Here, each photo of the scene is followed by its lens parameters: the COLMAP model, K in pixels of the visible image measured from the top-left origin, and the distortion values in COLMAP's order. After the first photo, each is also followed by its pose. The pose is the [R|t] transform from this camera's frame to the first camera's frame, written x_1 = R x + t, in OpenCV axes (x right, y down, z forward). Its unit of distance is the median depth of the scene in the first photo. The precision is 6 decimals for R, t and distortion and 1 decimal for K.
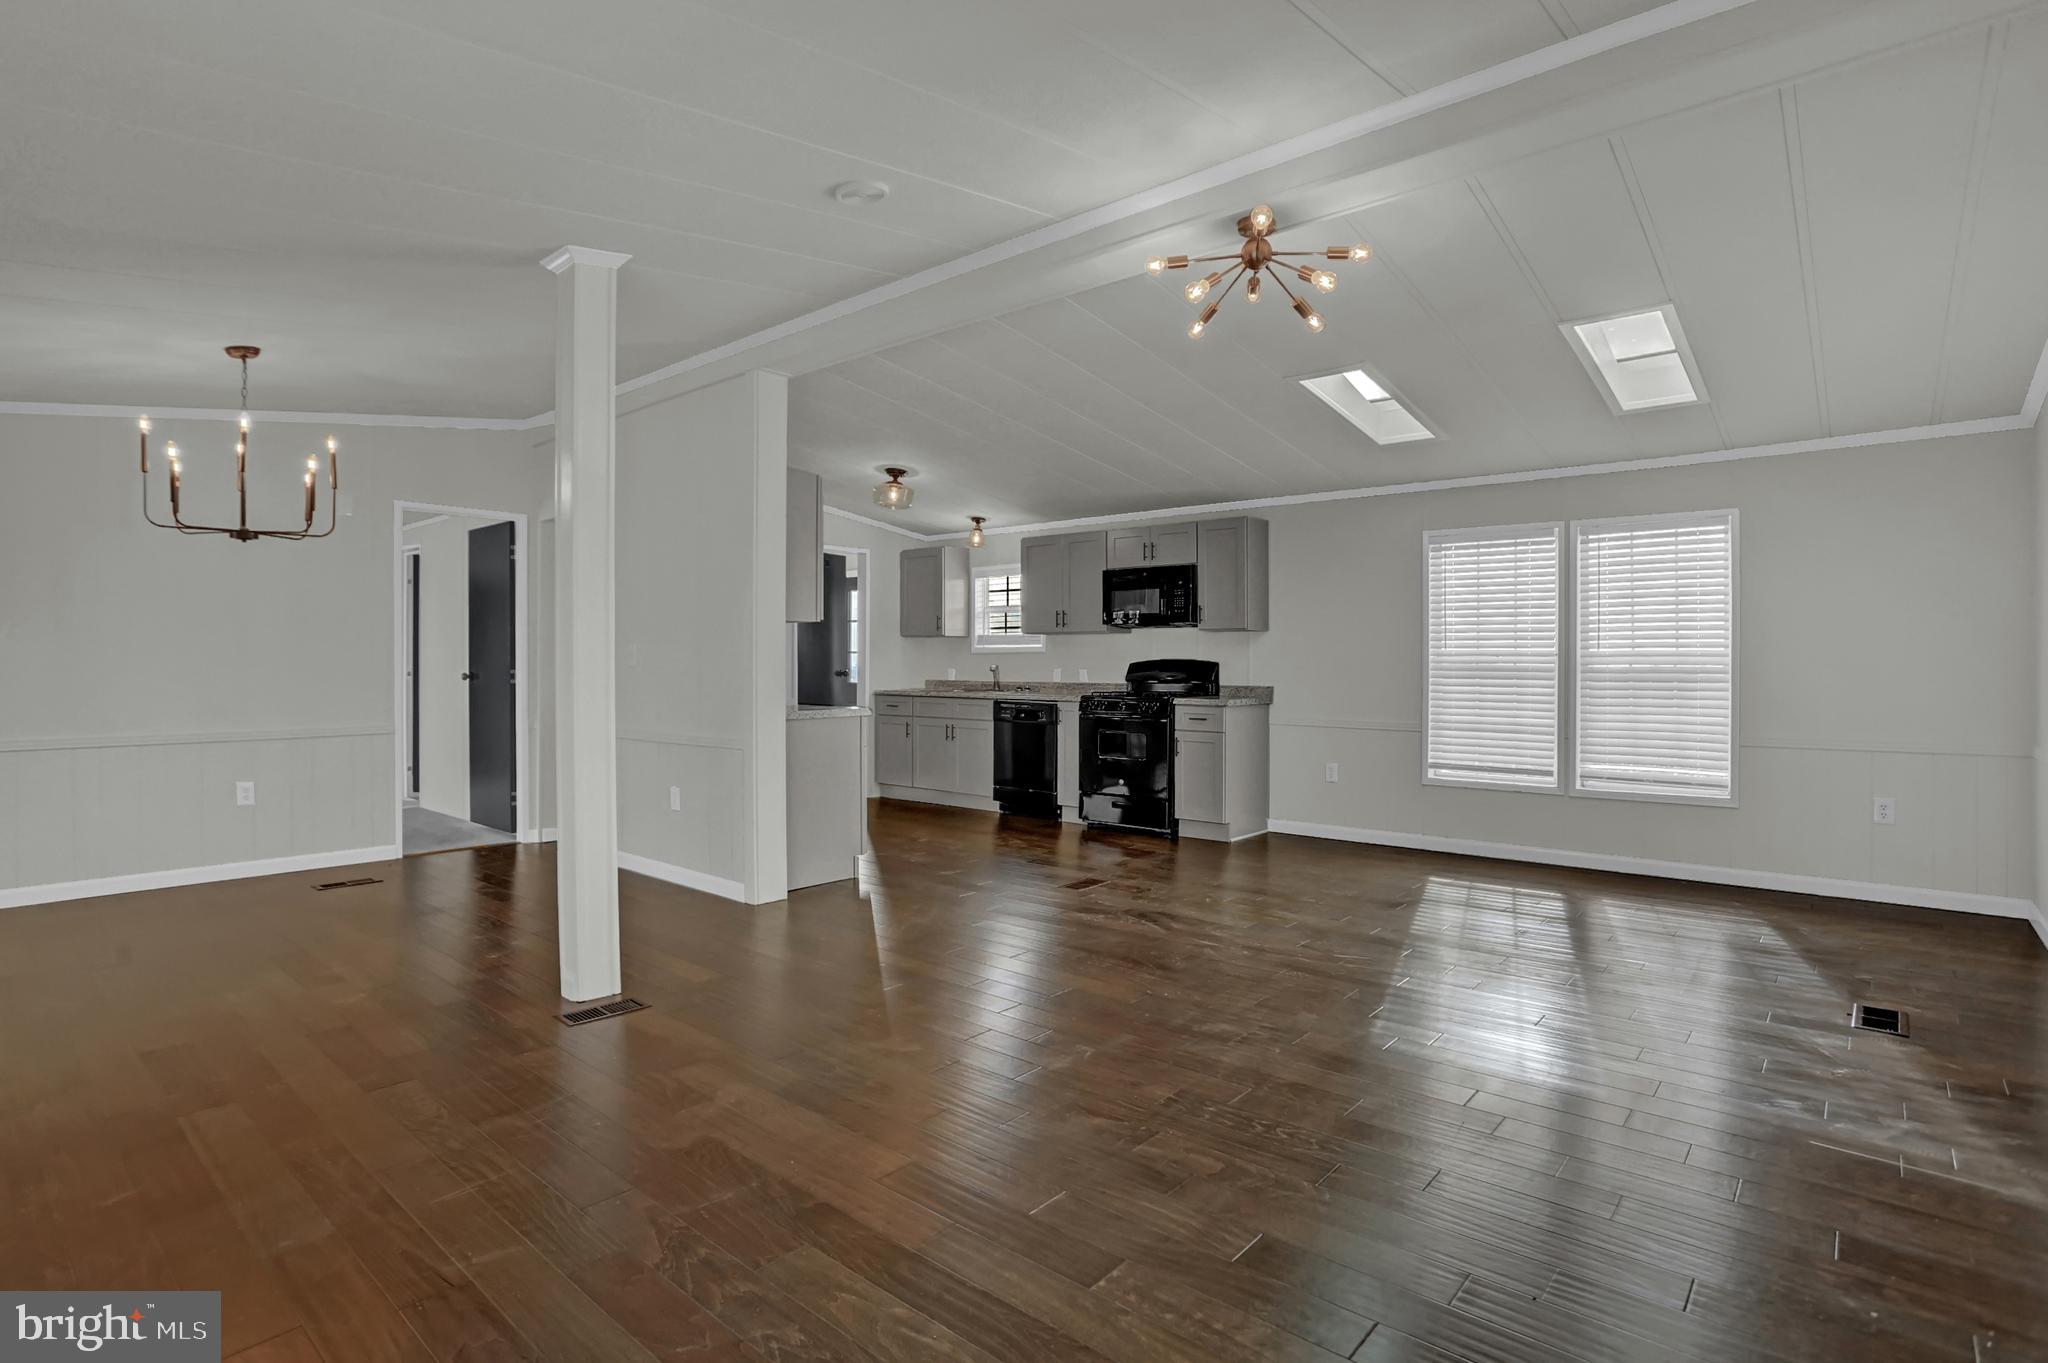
lens RADIAL K [[1015.7, 0, 1024.0], [0, 1015.7, 681.5], [0, 0, 1]] dist [-0.028180, 0.000160]
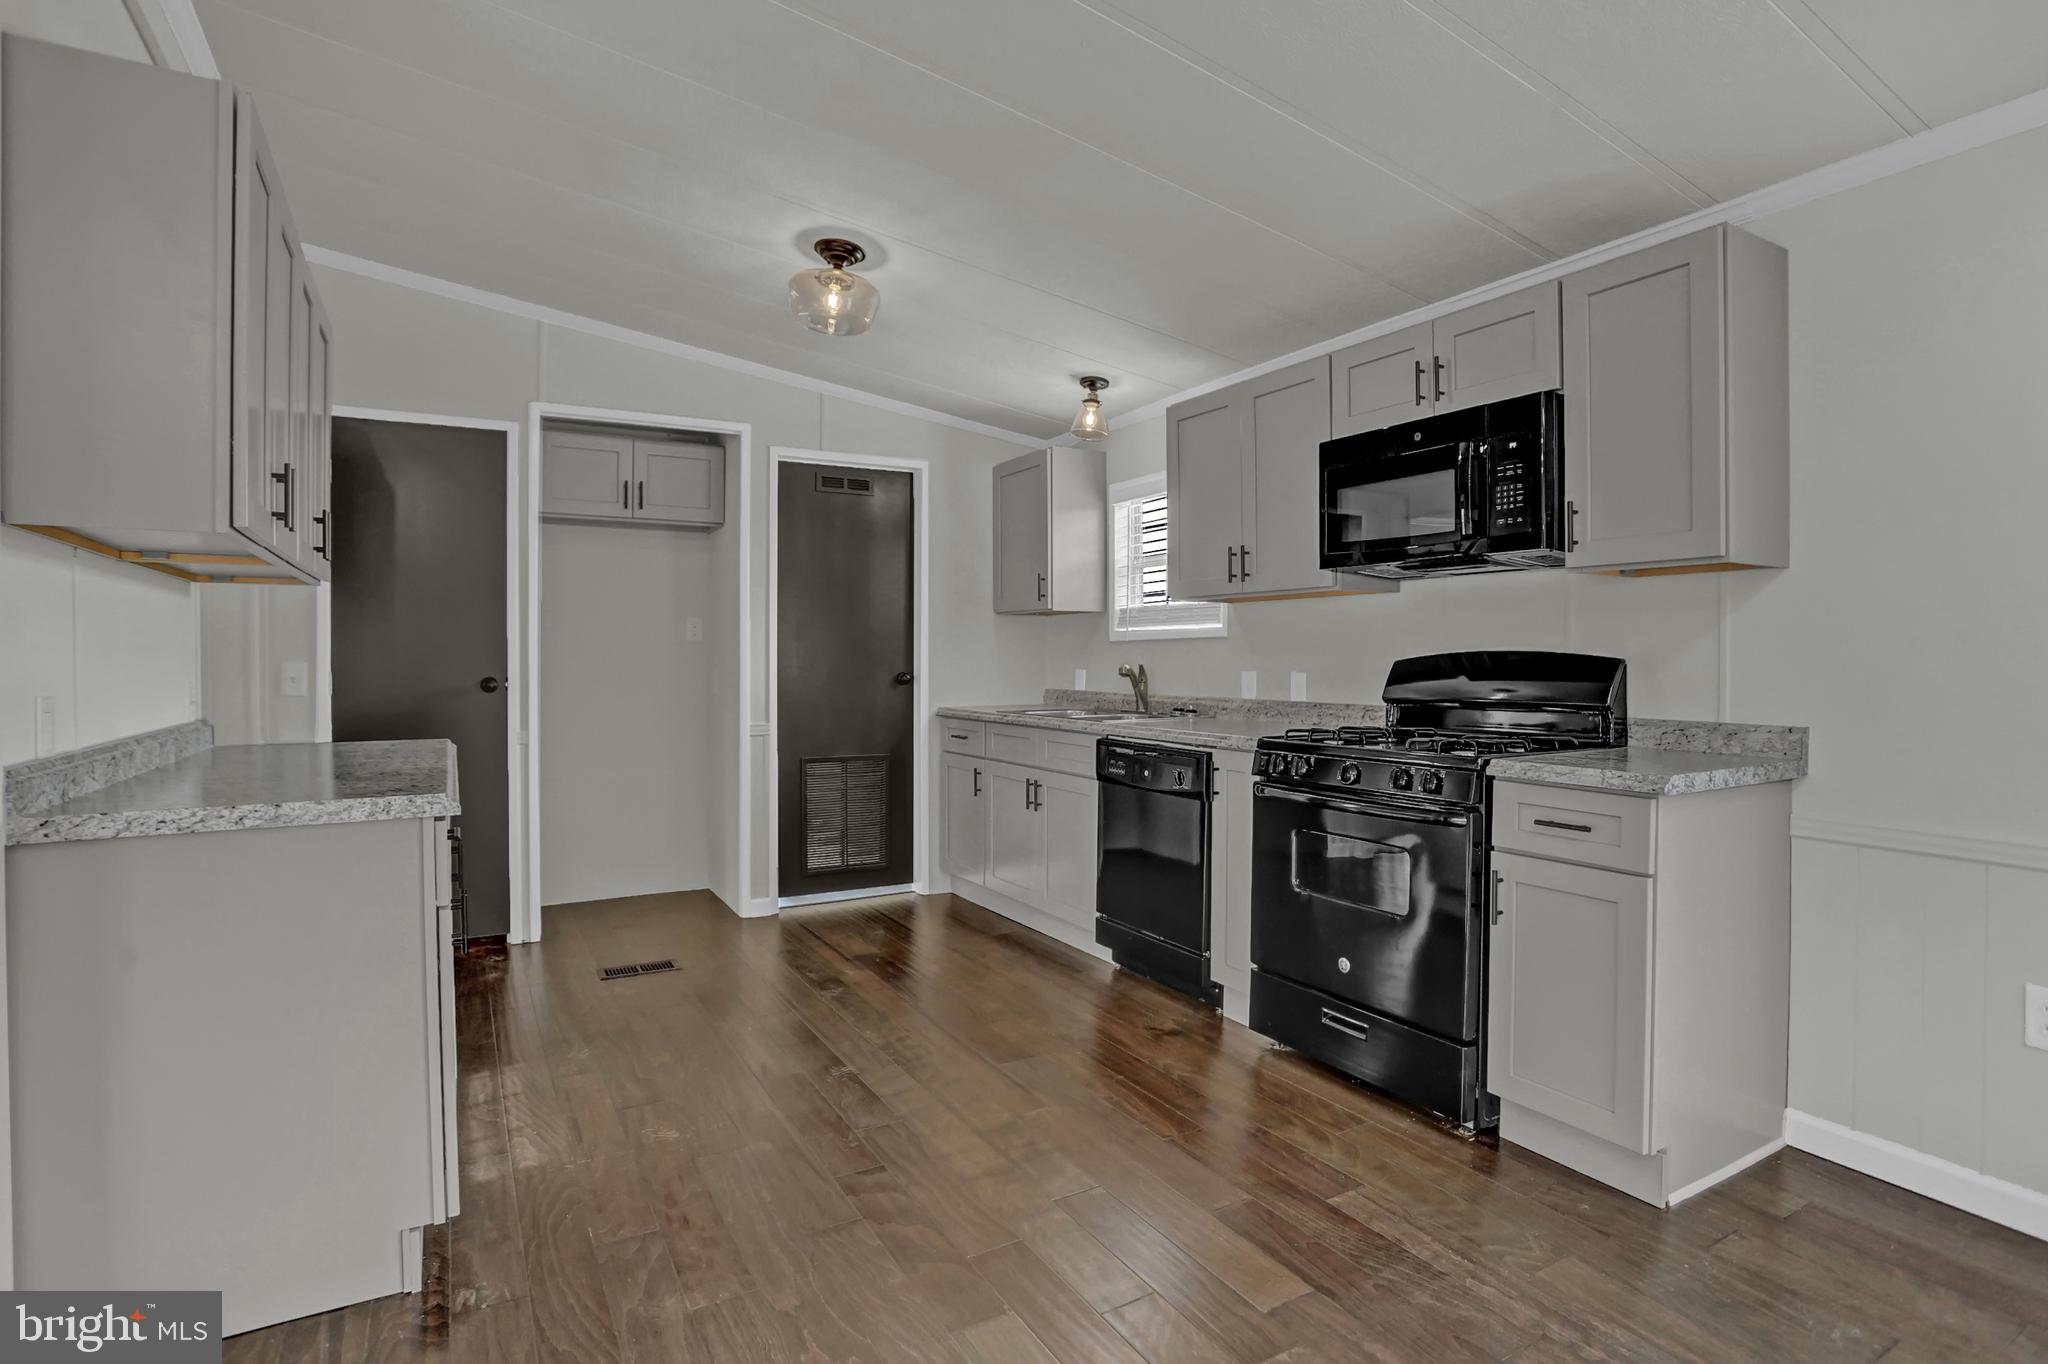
lens RADIAL K [[1015.7, 0, 1024.0], [0, 1015.7, 682.0], [0, 0, 1]] dist [-0.028180, 0.000160]
pose [[0.946449, 0.003138, -0.322839, 0.097617], [-0.001199, 0.999980, 0.006205, -0.011403], [0.322852, -0.005486, 0.946434, 0.553929]]
